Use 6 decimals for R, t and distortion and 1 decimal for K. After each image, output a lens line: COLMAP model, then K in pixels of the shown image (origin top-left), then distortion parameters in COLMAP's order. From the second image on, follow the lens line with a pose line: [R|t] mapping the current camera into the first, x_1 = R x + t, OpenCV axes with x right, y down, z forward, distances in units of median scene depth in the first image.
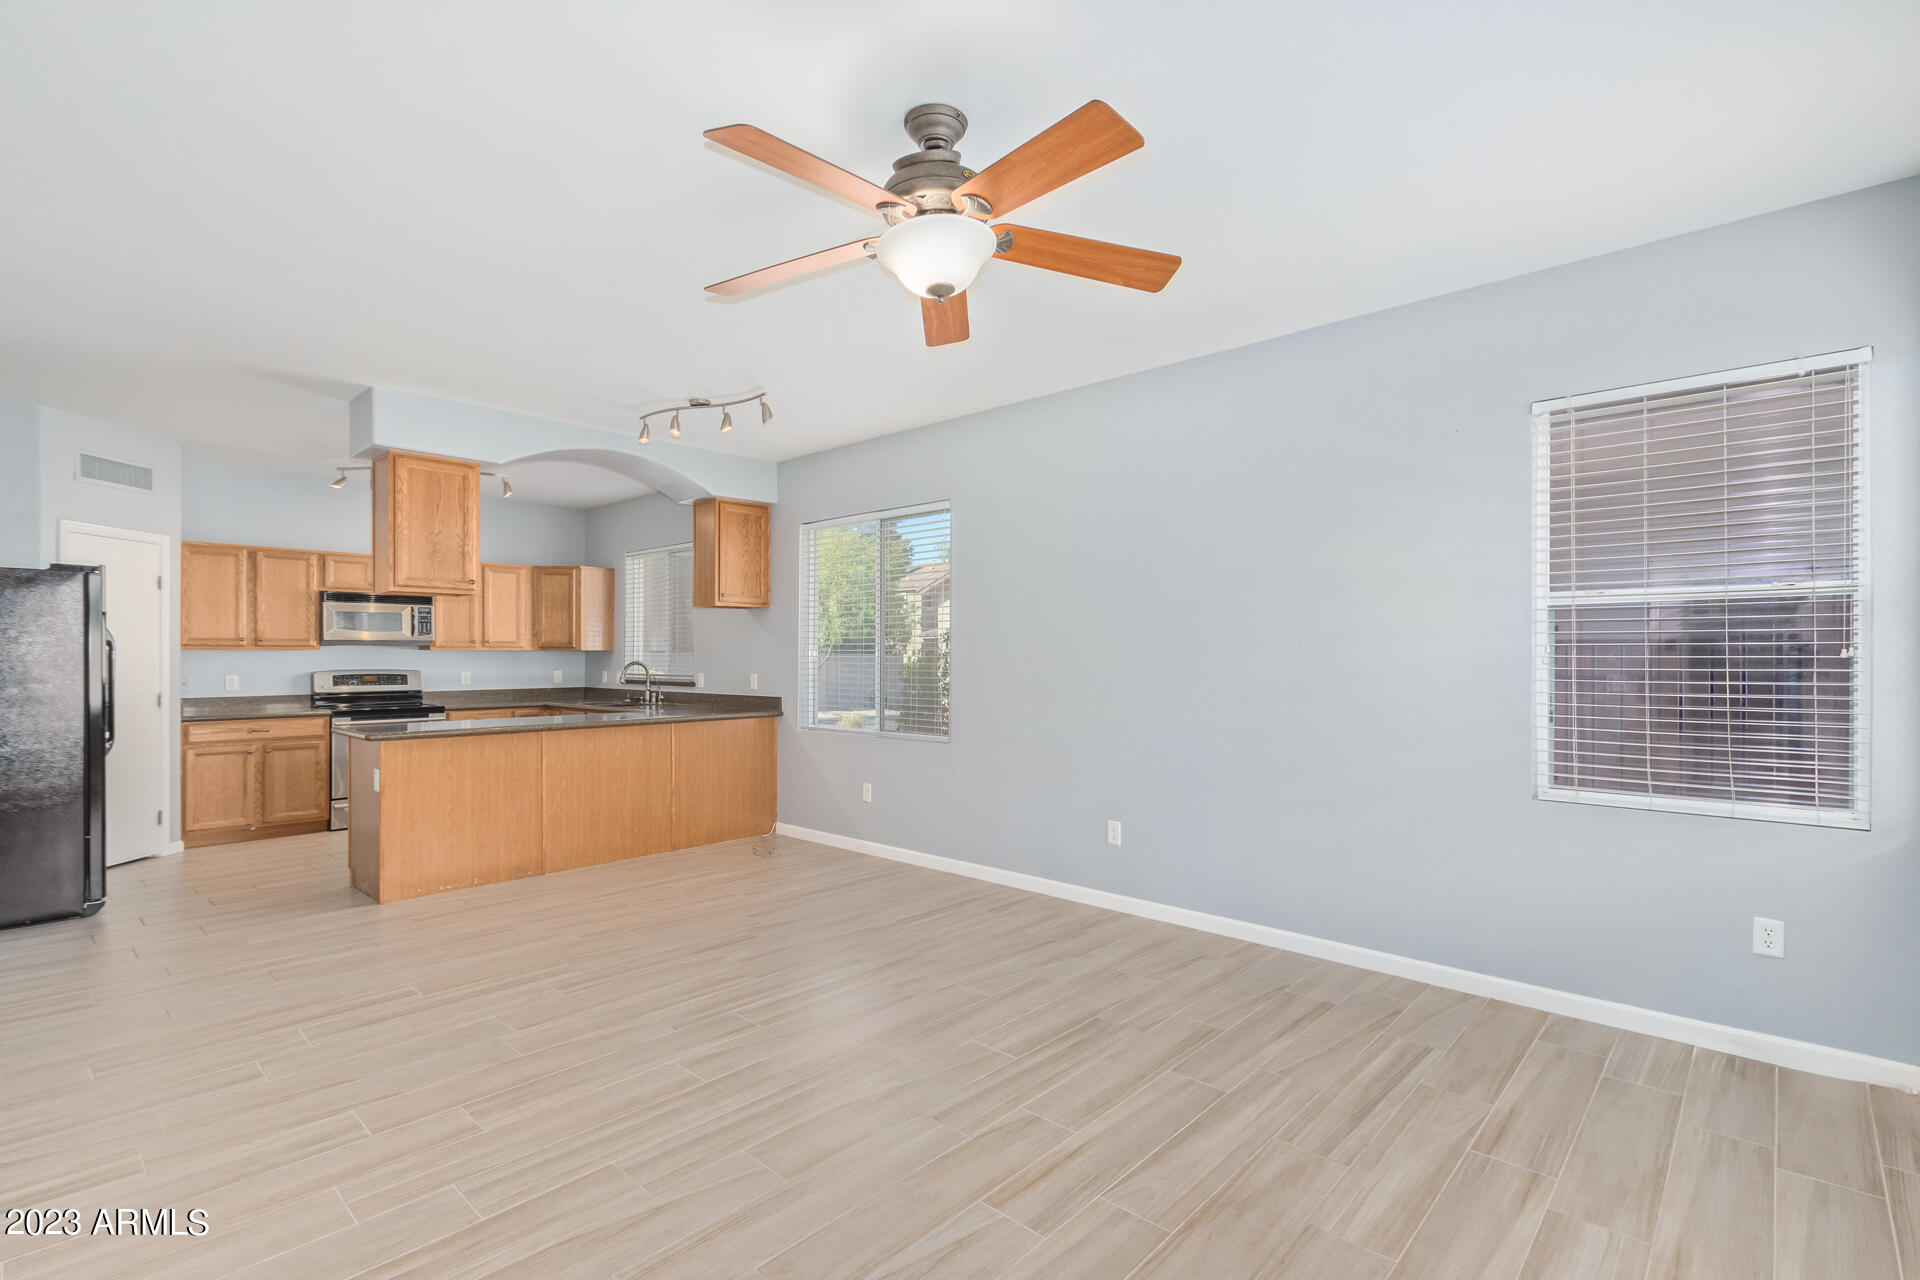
lens RADIAL K [[883.4, 0, 945.5], [0, 883.4, 654.1], [0, 0, 1]] dist [0.010035, -0.000278]
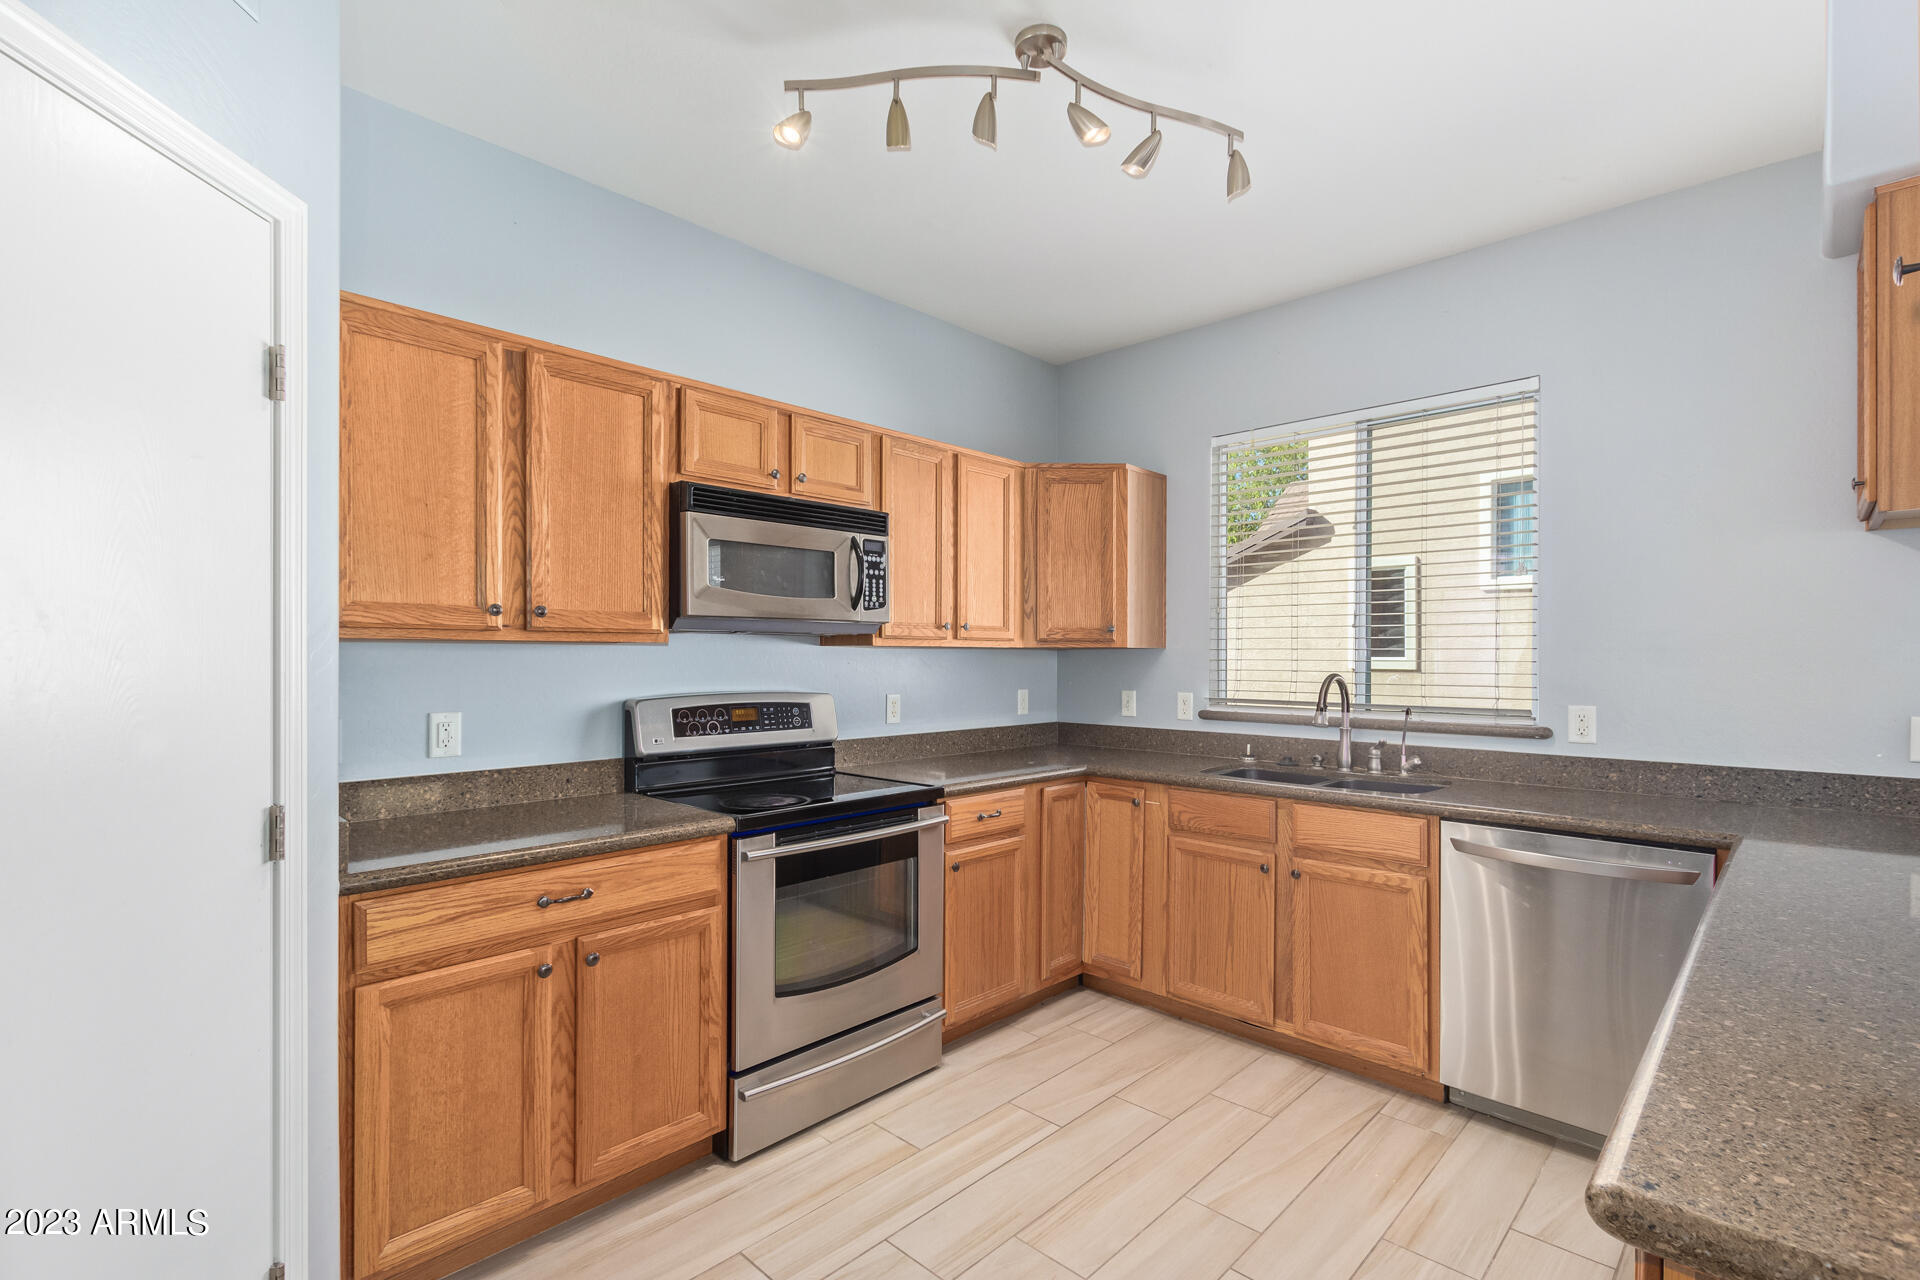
lens RADIAL K [[883.4, 0, 962.0], [0, 883.4, 654.9], [0, 0, 1]] dist [0.010035, -0.000278]
pose [[0.999947, 0.004669, 0.009166, -0.602447], [-0.004705, 0.999981, 0.003920, -0.002266], [-0.009147, -0.003963, 0.999950, 0.648911]]
